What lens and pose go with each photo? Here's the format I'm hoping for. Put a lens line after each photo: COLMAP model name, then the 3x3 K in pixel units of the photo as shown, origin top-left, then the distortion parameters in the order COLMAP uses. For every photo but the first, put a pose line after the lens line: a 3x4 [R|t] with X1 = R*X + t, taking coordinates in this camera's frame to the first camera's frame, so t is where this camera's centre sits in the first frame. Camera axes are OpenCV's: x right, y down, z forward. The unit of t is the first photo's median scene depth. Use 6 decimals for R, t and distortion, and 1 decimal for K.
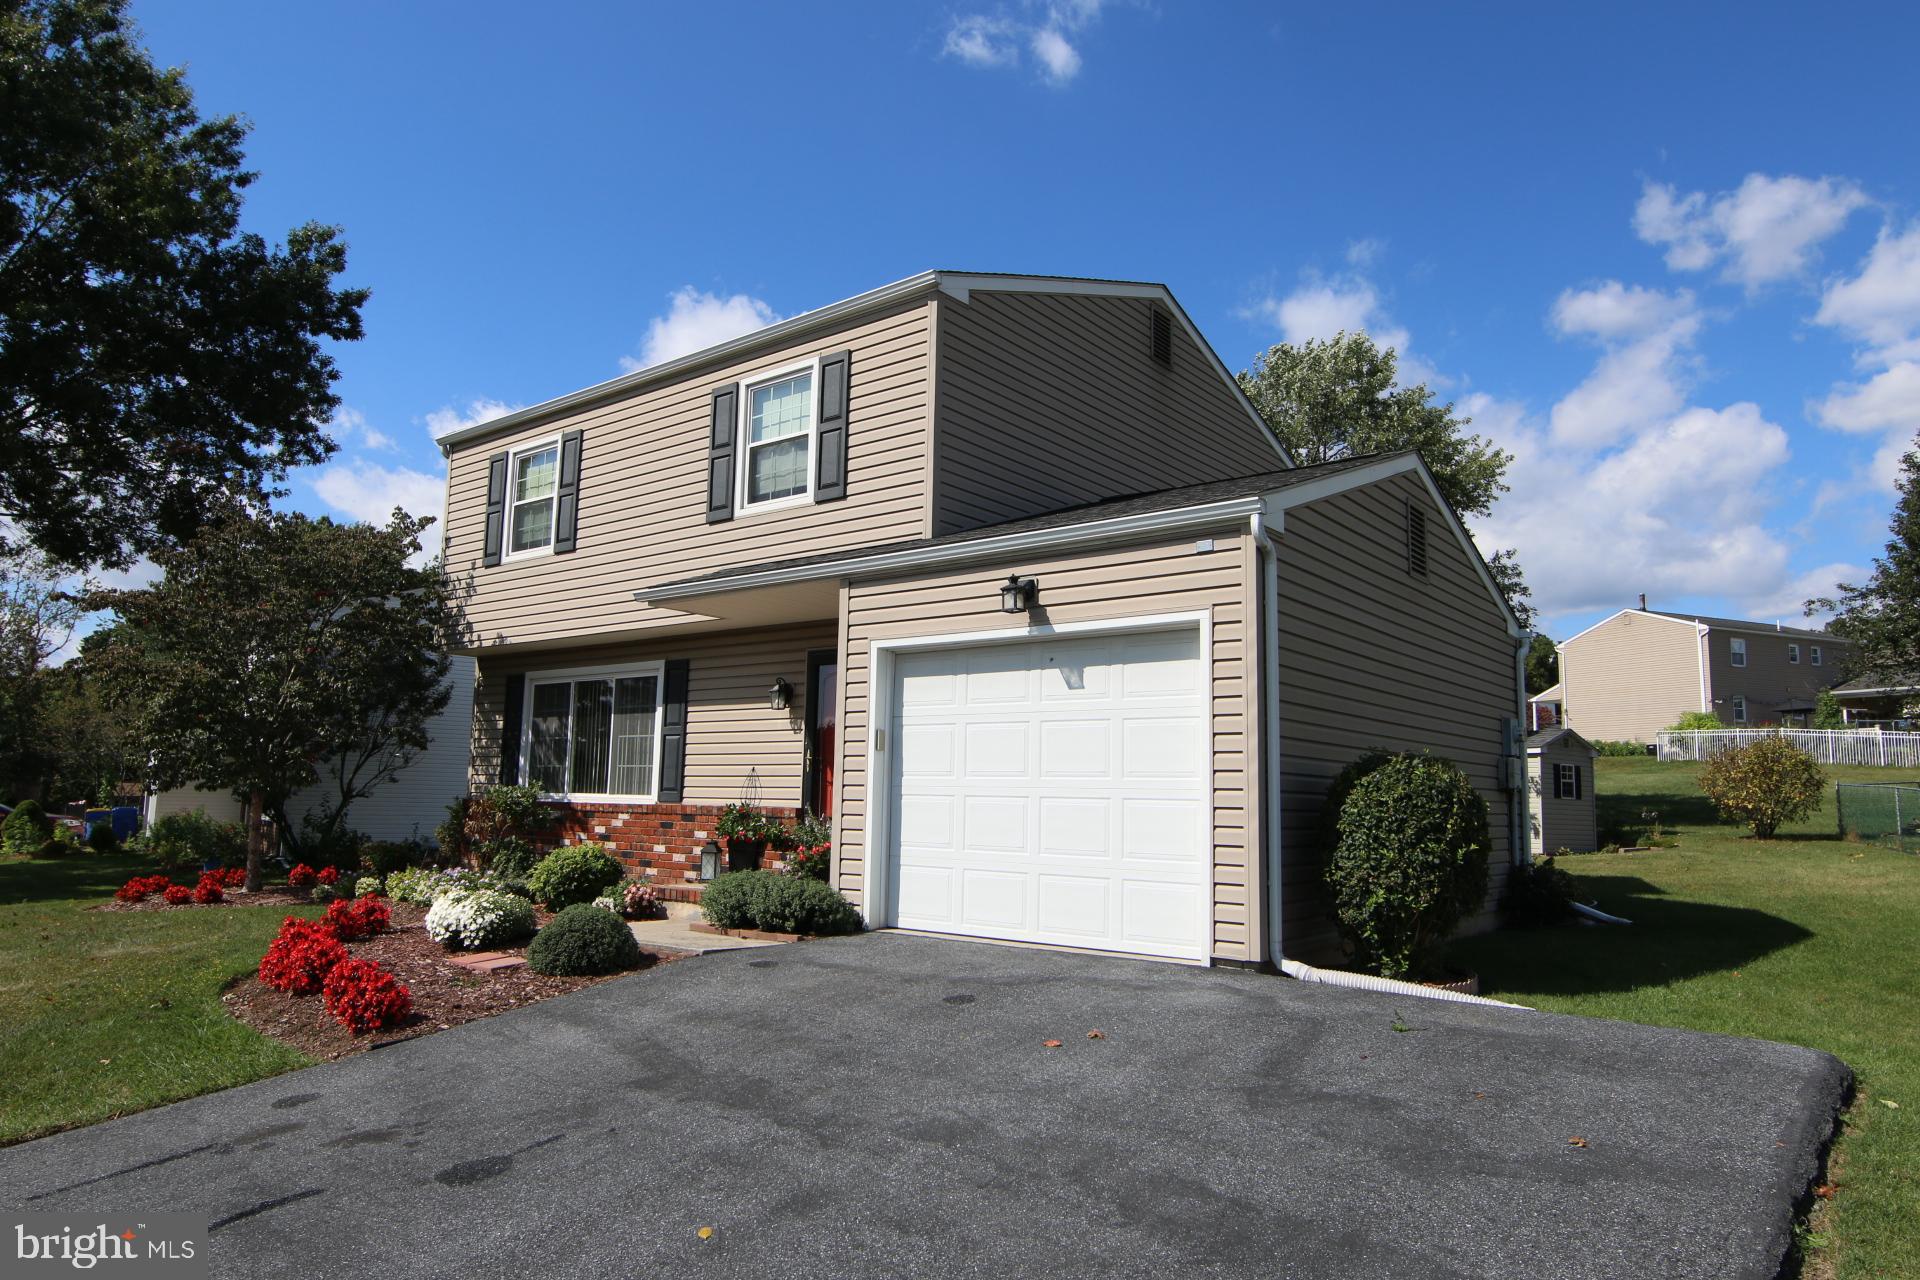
lens RADIAL K [[1211.8, 0, 962.5], [0, 1211.8, 644.5], [0, 0, 1]] dist [-0.007252, 0.006097]
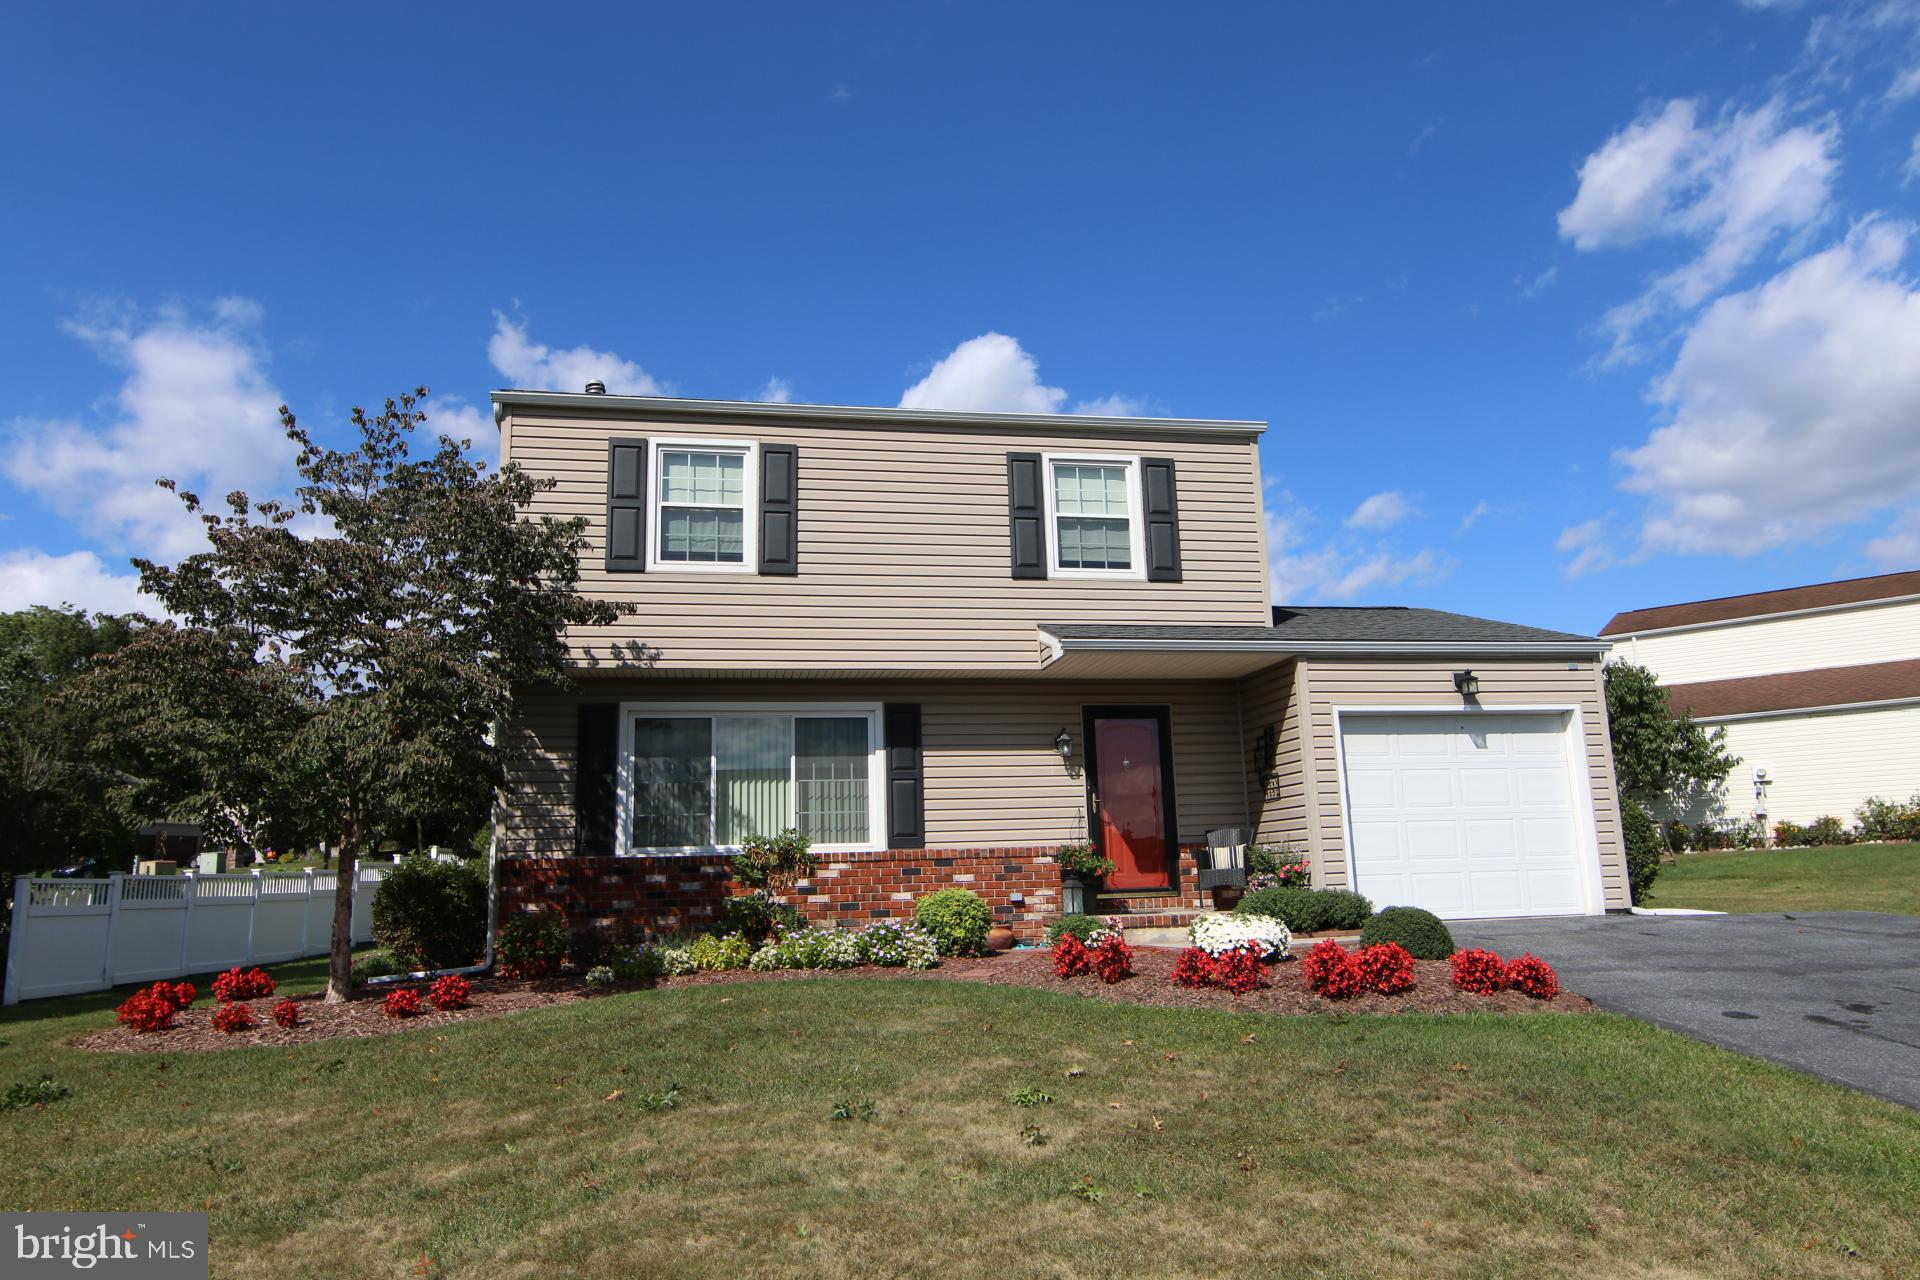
lens RADIAL K [[1211.8, 0, 954.2], [0, 1211.8, 654.3], [0, 0, 1]] dist [-0.007252, 0.006097]
pose [[0.651630, 0.099871, 0.751934, -1.068006], [-0.055207, 0.994910, -0.084300, 0.060431], [-0.756526, 0.013420, 0.653826, 0.363278]]
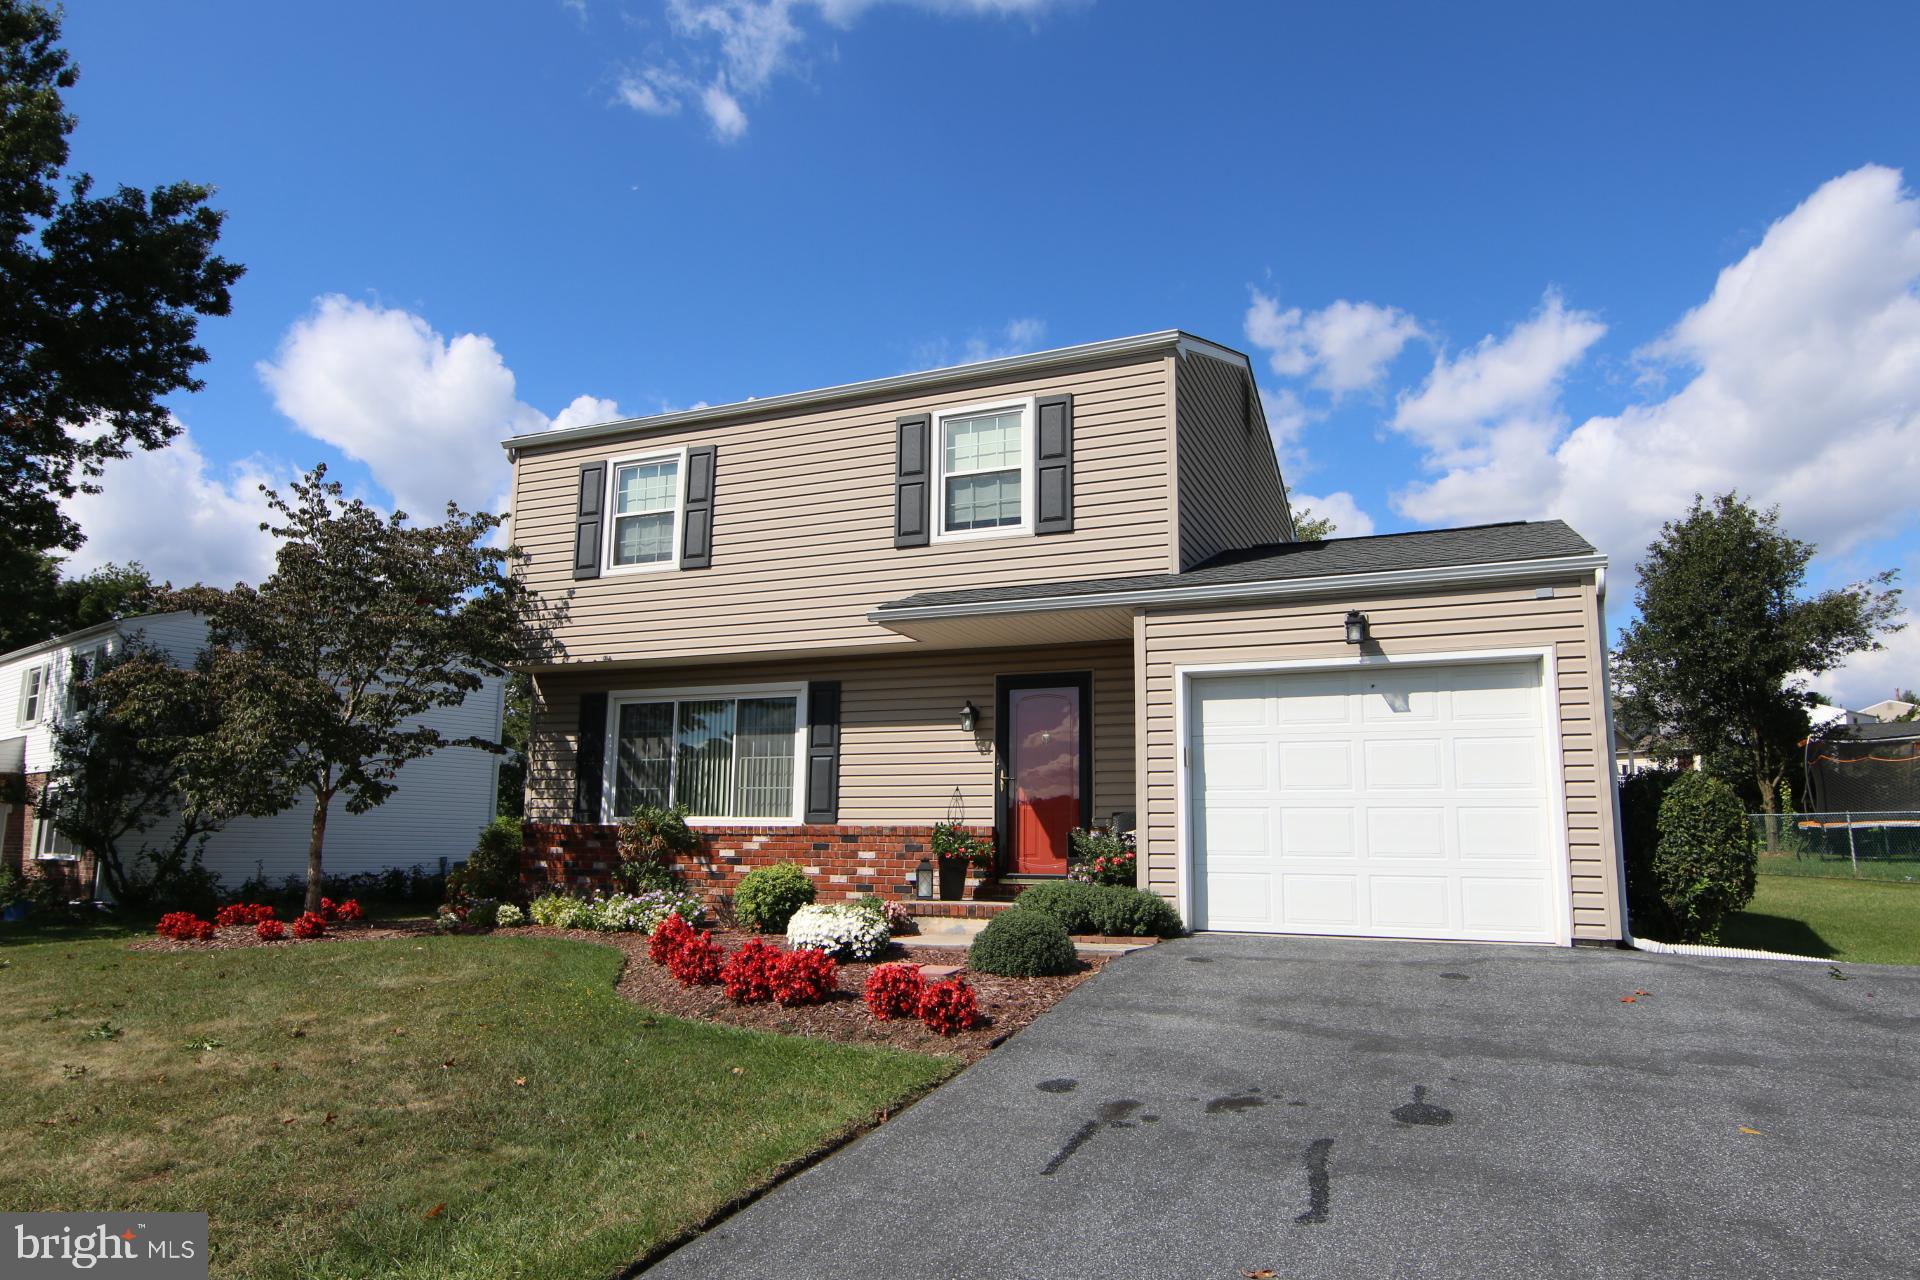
lens RADIAL K [[1211.8, 0, 965.0], [0, 1211.8, 645.0], [0, 0, 1]] dist [-0.007252, 0.006097]
pose [[0.964574, 0.034437, 0.261553, -0.433770], [-0.025635, 0.998987, -0.036992, 0.018889], [-0.262562, 0.028976, 0.964480, 0.002617]]
